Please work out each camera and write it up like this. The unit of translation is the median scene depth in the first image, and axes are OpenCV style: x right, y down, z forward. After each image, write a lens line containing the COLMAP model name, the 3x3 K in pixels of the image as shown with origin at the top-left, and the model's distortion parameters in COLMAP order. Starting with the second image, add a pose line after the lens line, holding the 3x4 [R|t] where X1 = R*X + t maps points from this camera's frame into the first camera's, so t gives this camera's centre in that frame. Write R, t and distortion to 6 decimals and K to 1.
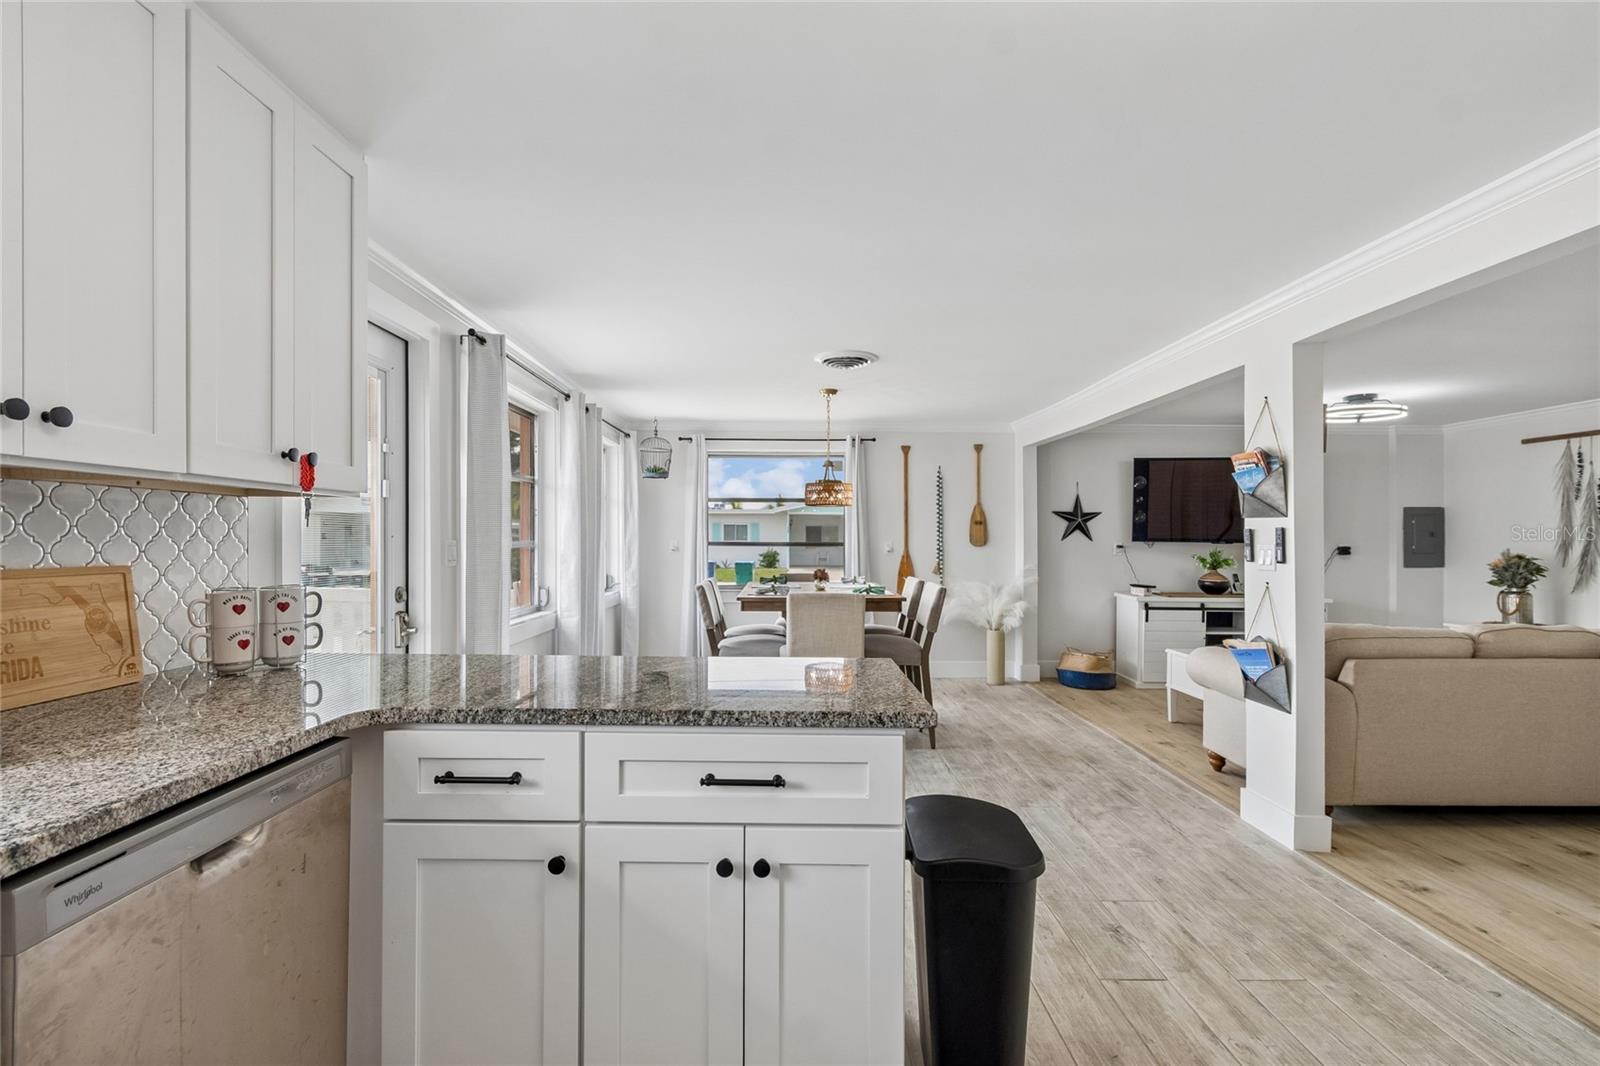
lens RADIAL K [[748.7, 0, 787.5], [0, 748.7, 542.9], [0, 0, 1]] dist [0.001652, -0.000896]
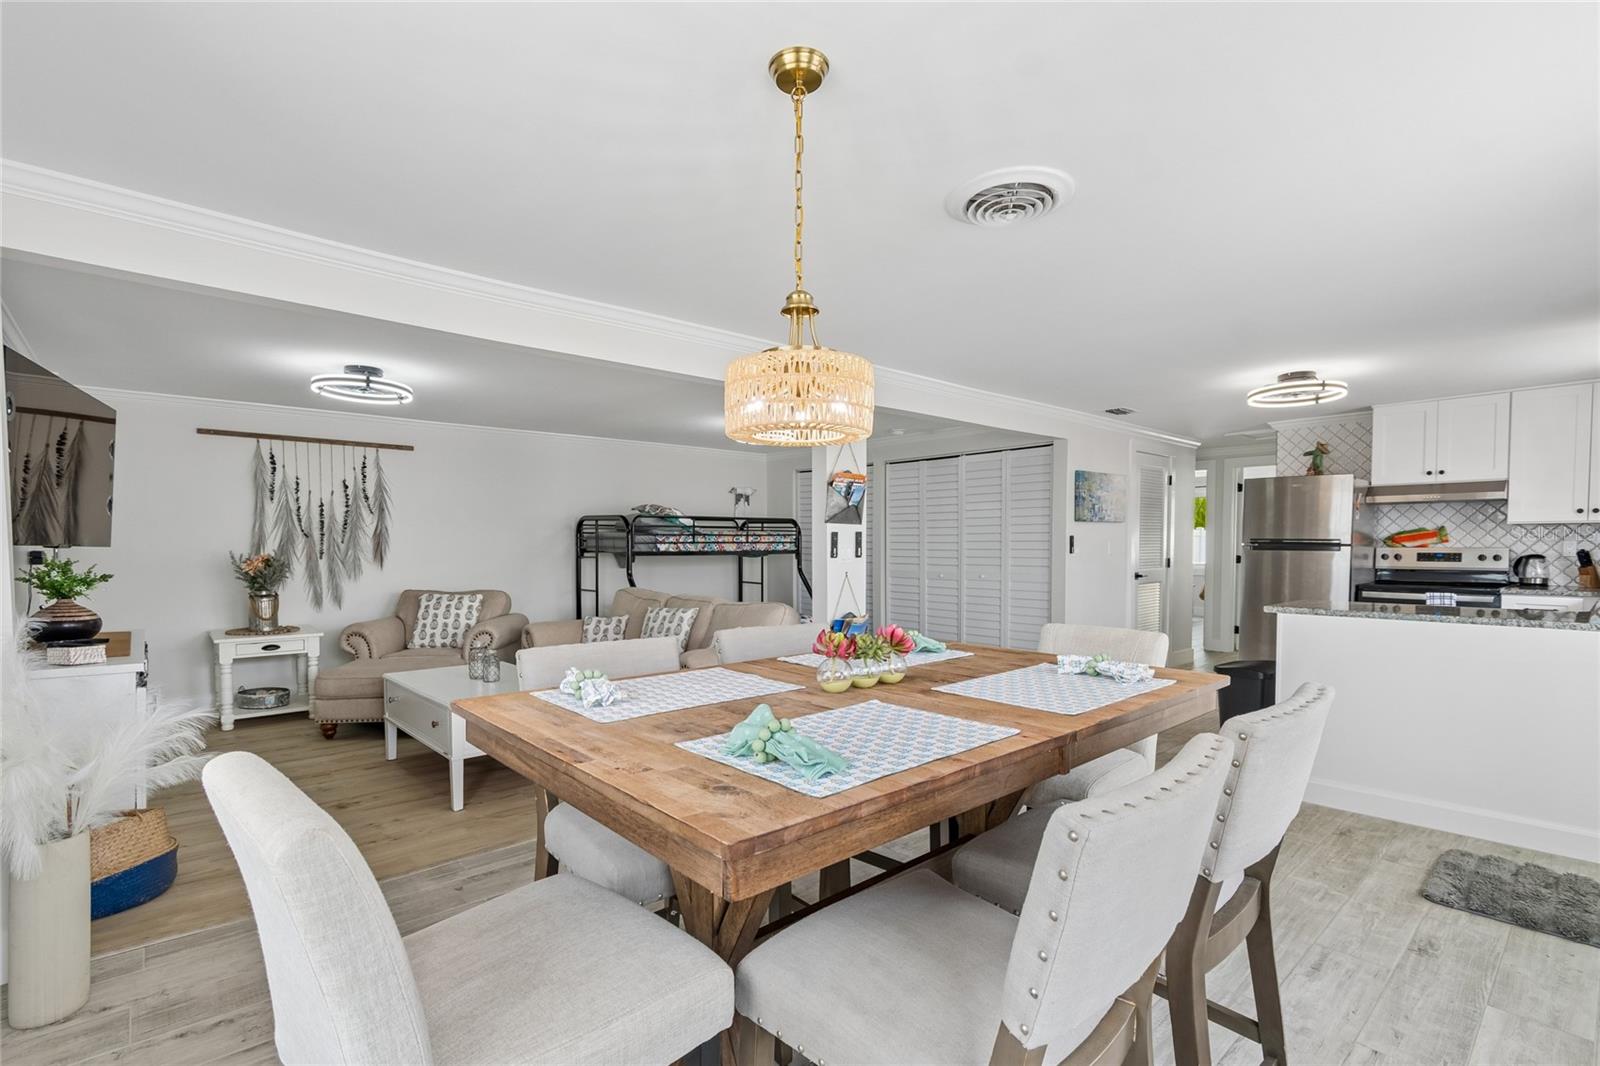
lens RADIAL K [[742.6, 0, 780.8], [0, 742.6, 570.3], [0, 0, 1]] dist [-0.002026, -0.000970]
pose [[-0.654246, -0.032116, 0.755599, -0.213700], [0.002576, 0.998997, 0.044692, -0.008081], [-0.756277, 0.031186, -0.653508, 1.459828]]
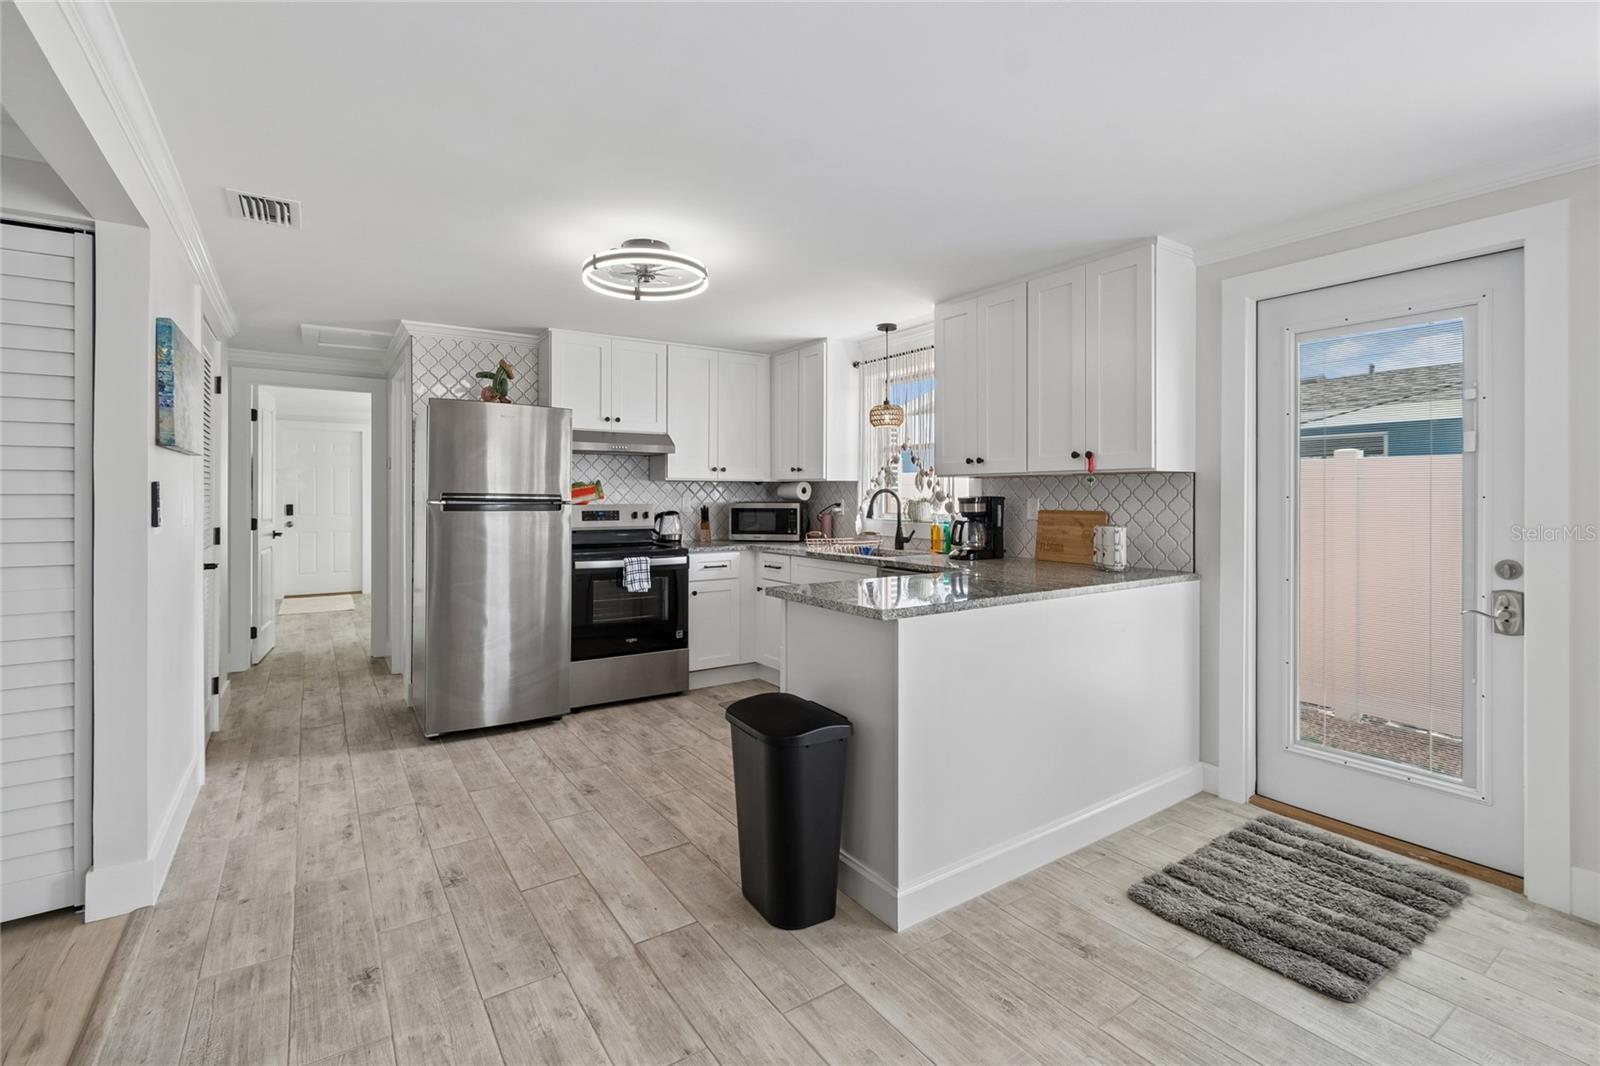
lens RADIAL K [[721.0, 0, 798.0], [0, 721.0, 496.1], [0, 0, 1]] dist [-0.001360, 0.000154]
pose [[-0.826921, -0.006513, -0.562280, 0.384191], [-0.007671, 0.999971, -0.000302, -0.002479], [0.562266, 0.004064, -0.826947, 0.839858]]
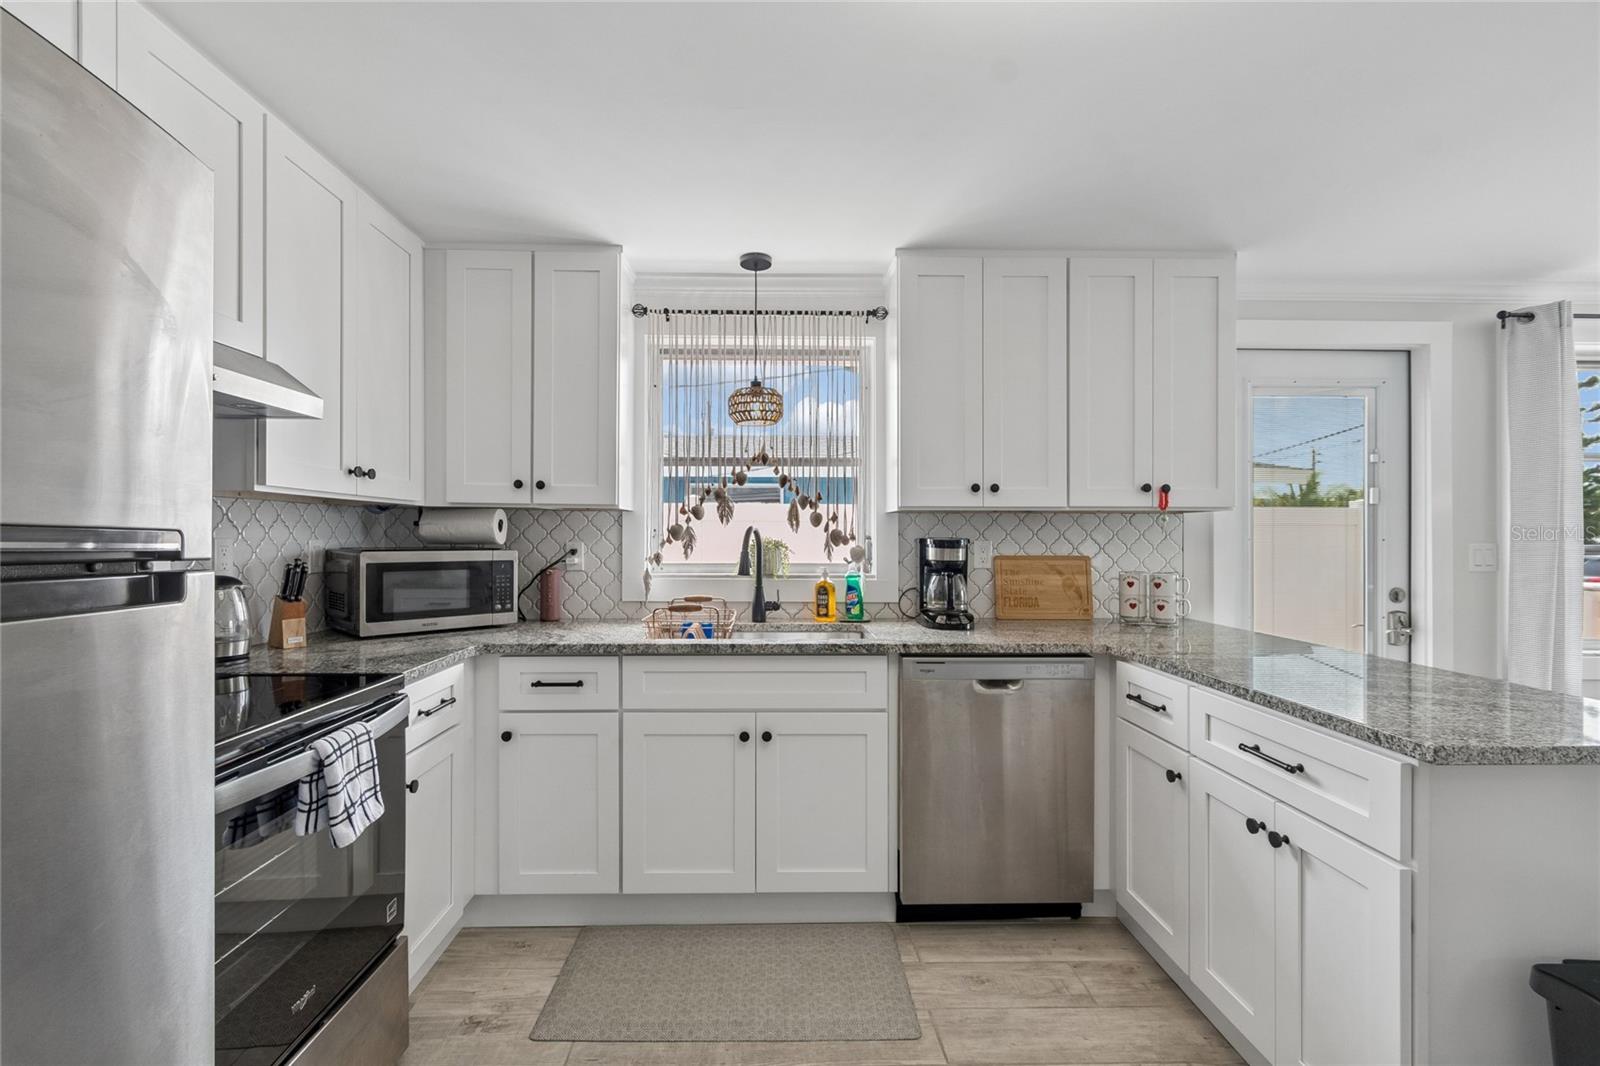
lens RADIAL K [[711.7, 0, 778.8], [0, 711.7, 534.9], [0, 0, 1]] dist [0.000578, -0.000377]
pose [[0.017578, -0.009050, -0.999805, 0.324288], [-0.006640, 0.999936, -0.009168, -0.000218], [0.999823, 0.006799, 0.017517, 0.078904]]
